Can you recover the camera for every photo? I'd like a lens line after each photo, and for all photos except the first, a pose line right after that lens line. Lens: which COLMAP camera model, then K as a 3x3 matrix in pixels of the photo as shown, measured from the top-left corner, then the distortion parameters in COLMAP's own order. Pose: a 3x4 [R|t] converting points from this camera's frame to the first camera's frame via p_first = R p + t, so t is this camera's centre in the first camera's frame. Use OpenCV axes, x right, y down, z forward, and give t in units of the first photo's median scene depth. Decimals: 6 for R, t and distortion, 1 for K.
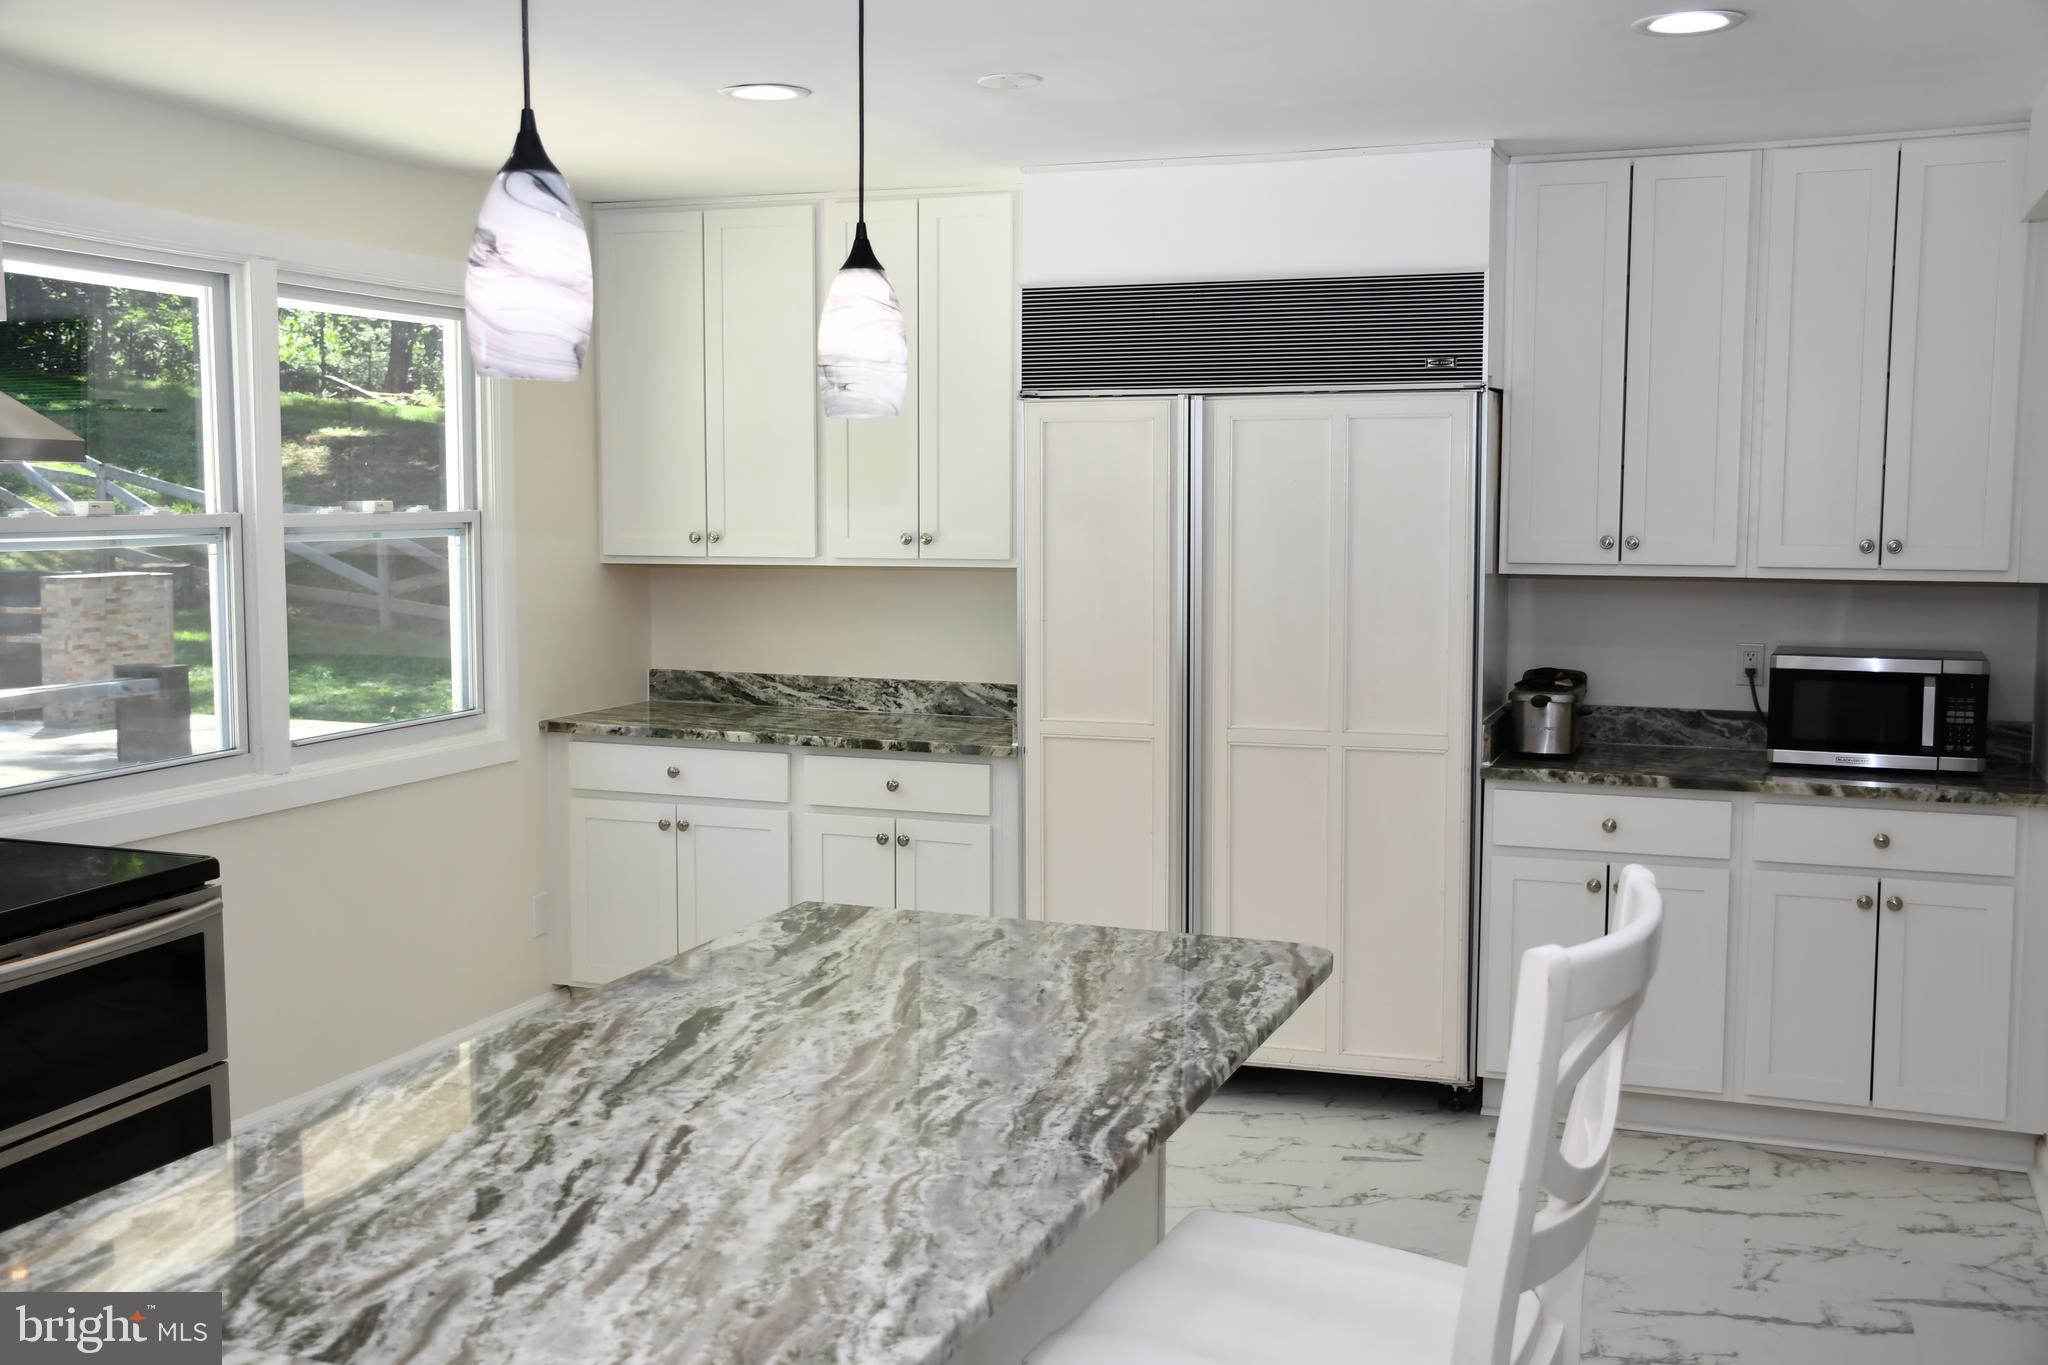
lens RADIAL K [[2083.0, 0, 1017.0], [0, 2083.0, 682.7], [0, 0, 1]] dist [-0.051738, 0.216162]
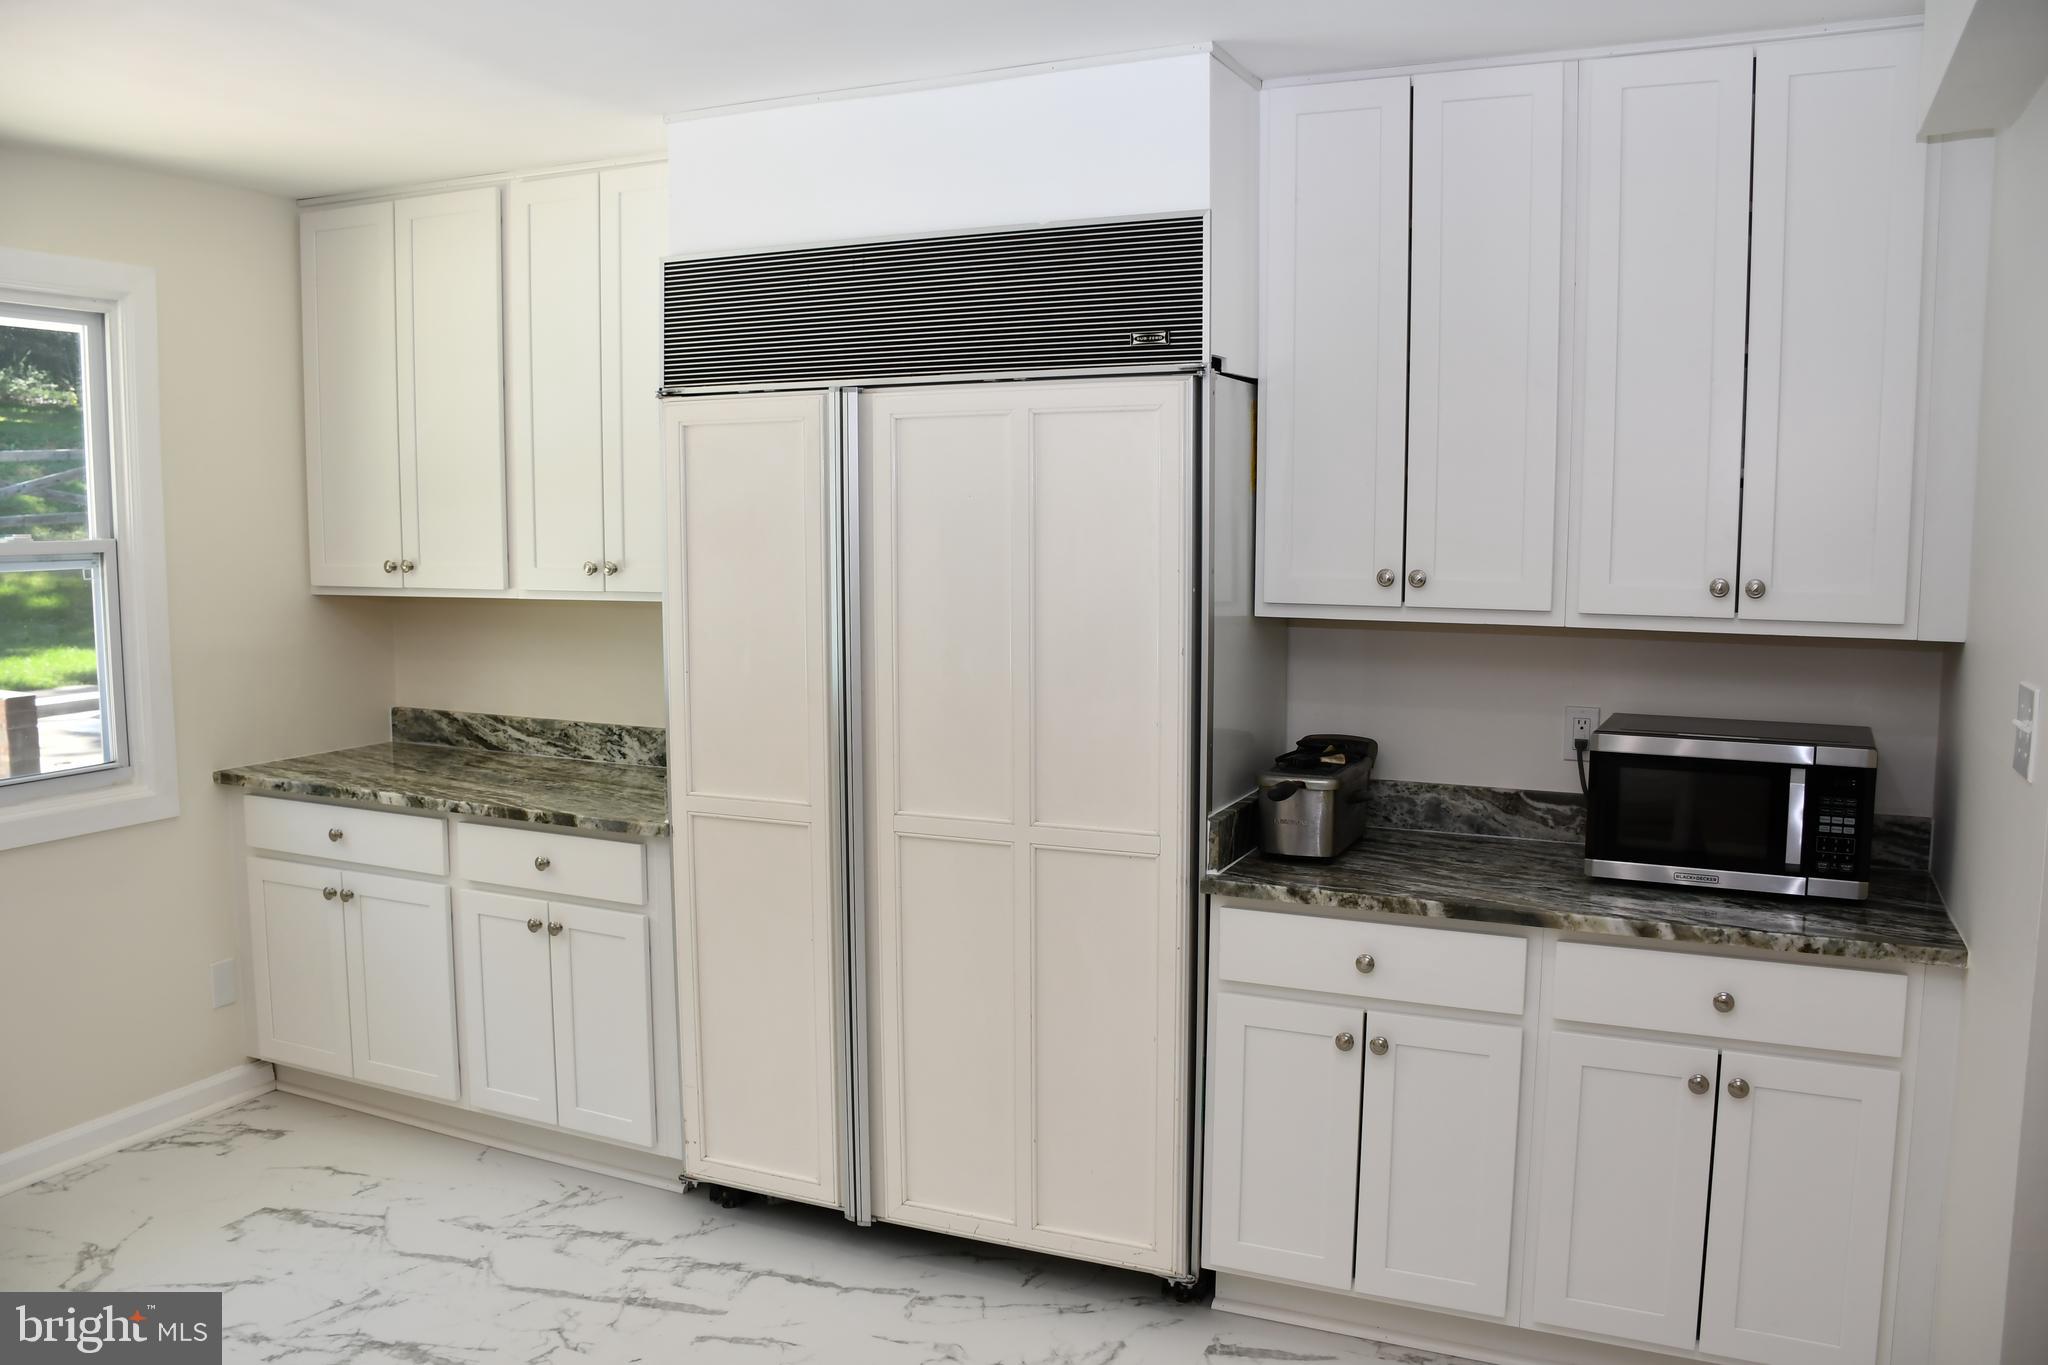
lens RADIAL K [[1611.1, 0, 1016.4], [0, 1611.1, 688.2], [0, 0, 1]] dist [-0.147870, 0.102684]
pose [[0.996883, 0.007753, -0.078507, 0.210472], [-0.006415, 0.999830, 0.017284, -0.039230], [0.078628, -0.016726, 0.996764, 0.437071]]
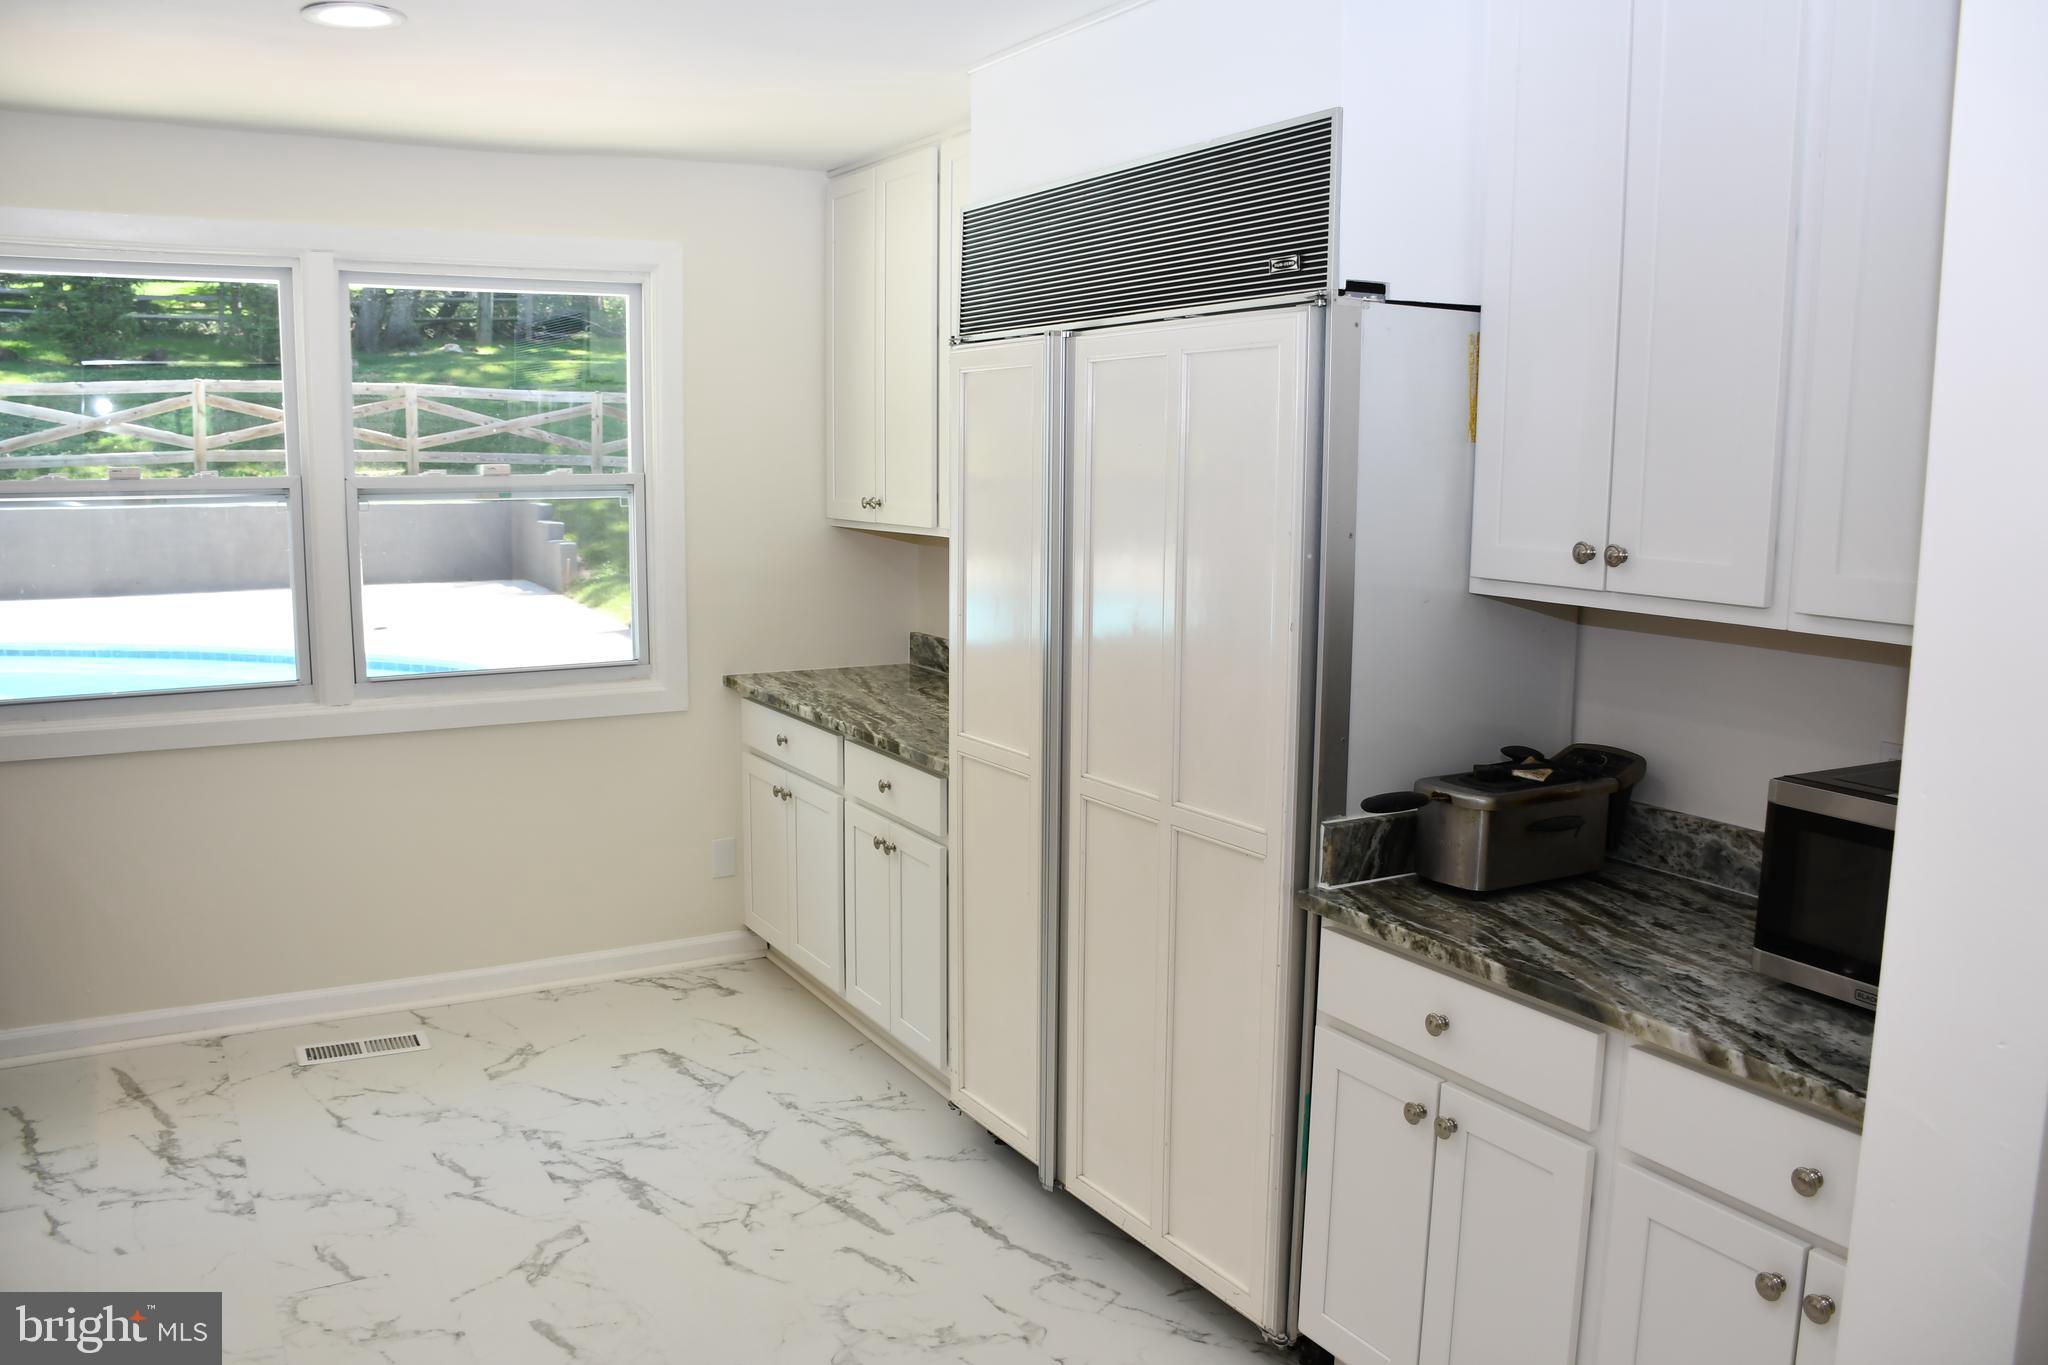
lens RADIAL K [[1611.1, 0, 1016.4], [0, 1611.1, 688.2], [0, 0, 1]] dist [-0.147870, 0.102684]
pose [[0.768204, 0.099088, -0.632490, 0.485677], [-0.066320, 0.994951, 0.075322, -0.056231], [0.636761, -0.015916, 0.770897, 0.584149]]
